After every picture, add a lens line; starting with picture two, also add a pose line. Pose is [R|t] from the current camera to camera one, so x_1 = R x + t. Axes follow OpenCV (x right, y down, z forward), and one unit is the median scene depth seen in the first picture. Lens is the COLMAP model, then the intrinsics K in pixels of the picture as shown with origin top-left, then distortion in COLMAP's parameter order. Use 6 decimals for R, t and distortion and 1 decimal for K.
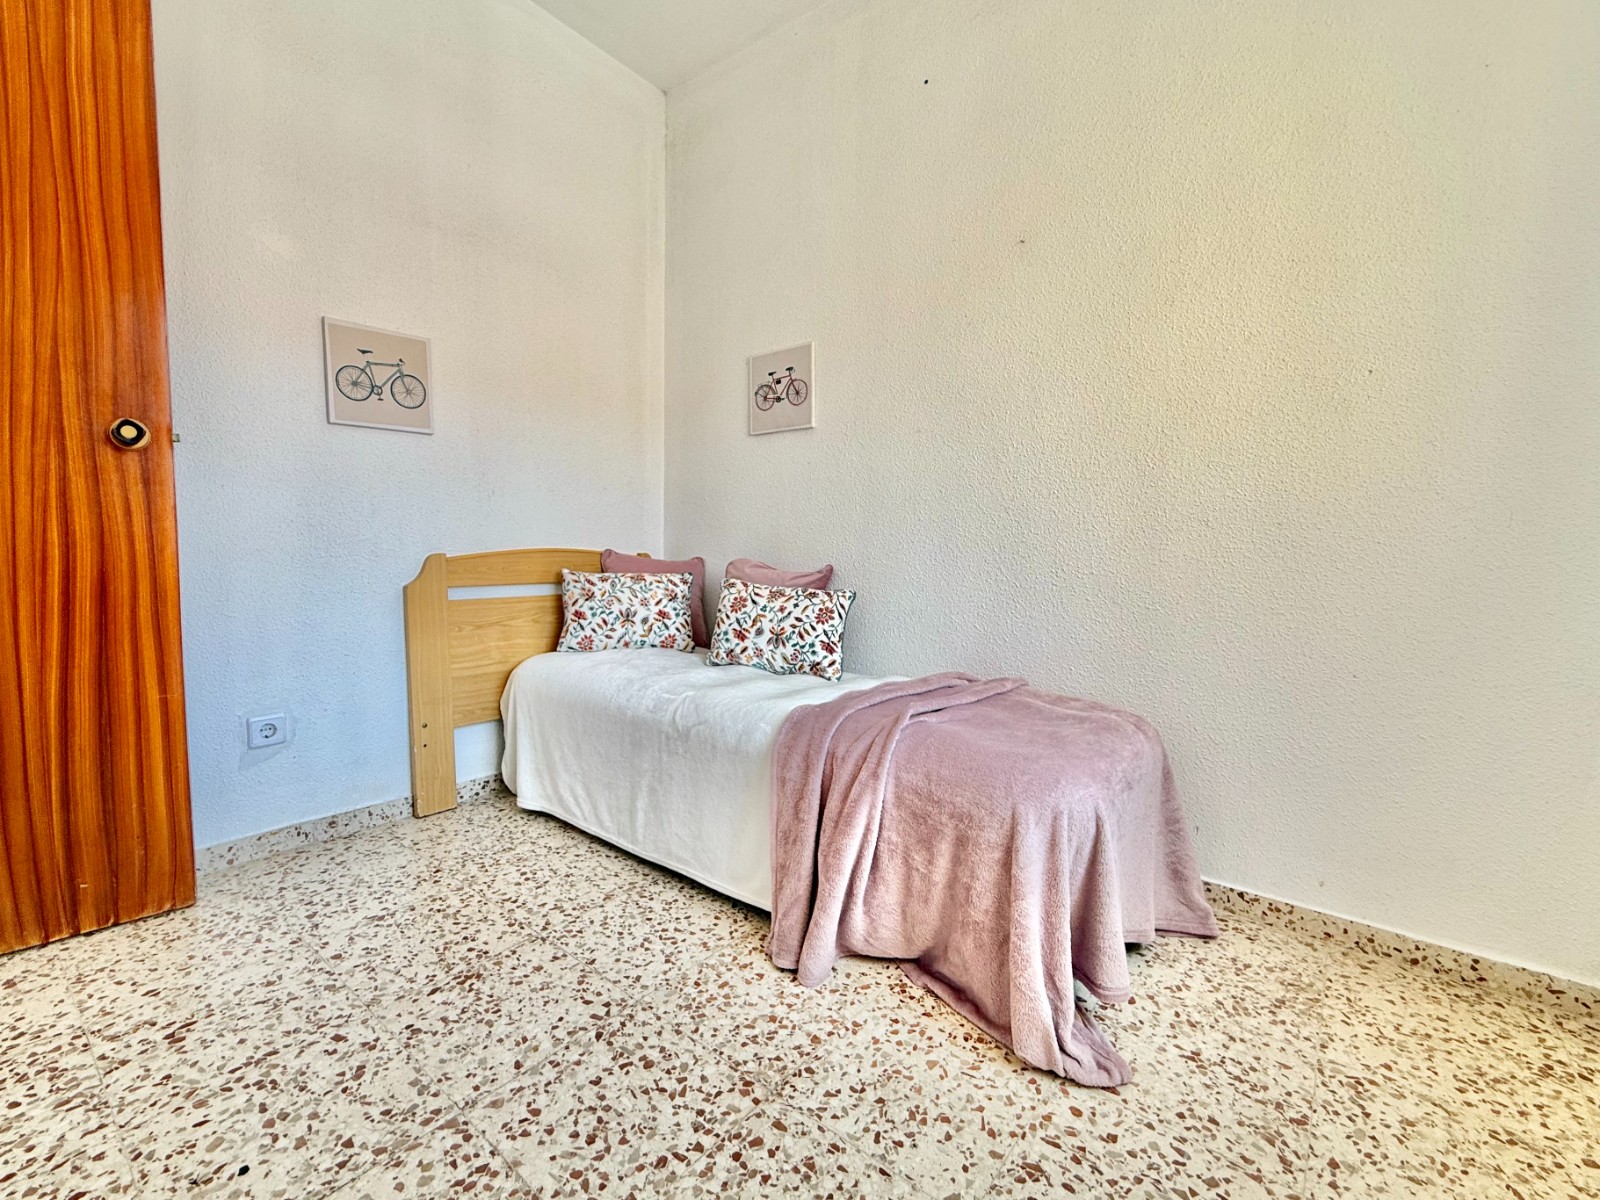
lens RADIAL K [[719.8, 0, 800.0], [0, 719.8, 600.0], [0, 0, 1]] dist [-0.001381, -0.000362]
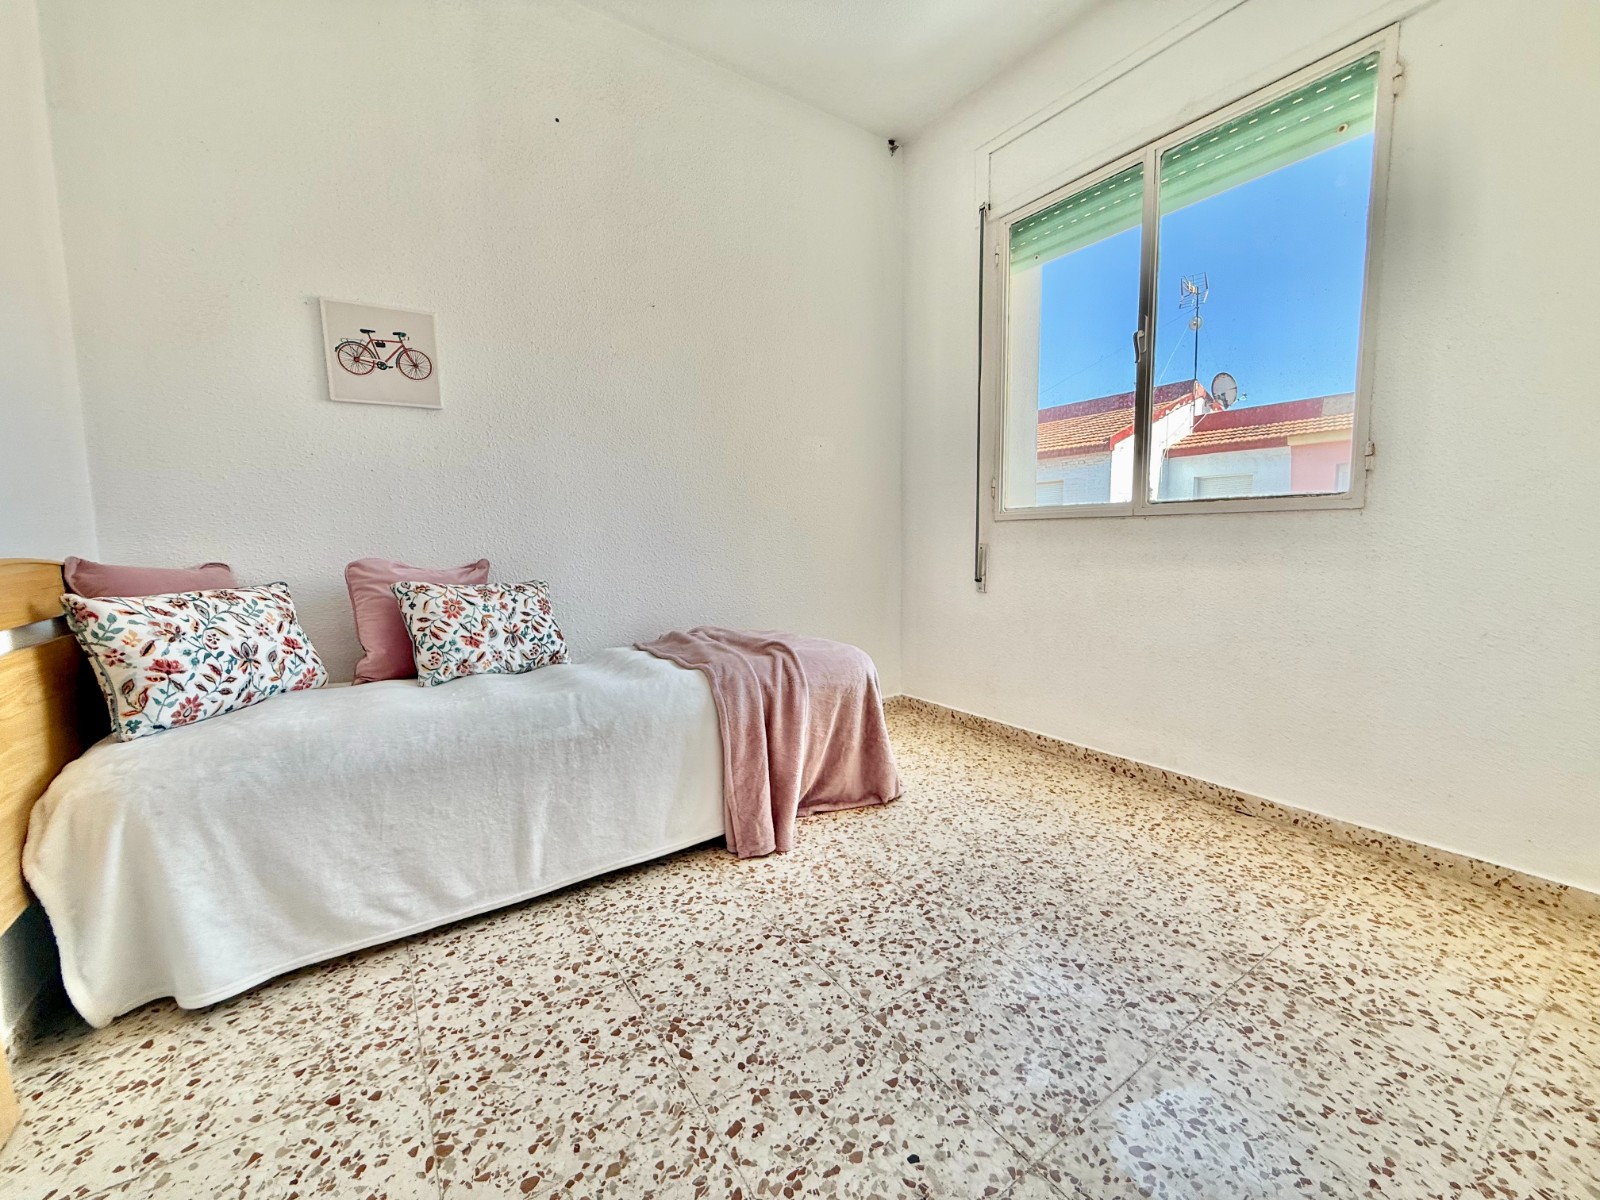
lens RADIAL K [[669.8, 0, 778.9], [0, 669.8, 601.5], [0, 0, 1]] dist [-0.001403, 0.000041]
pose [[0.269735, -0.112662, 0.956321, -0.971221], [0.095853, 0.991341, 0.089752, -0.047610], [-0.958152, 0.067457, 0.278198, 0.516425]]
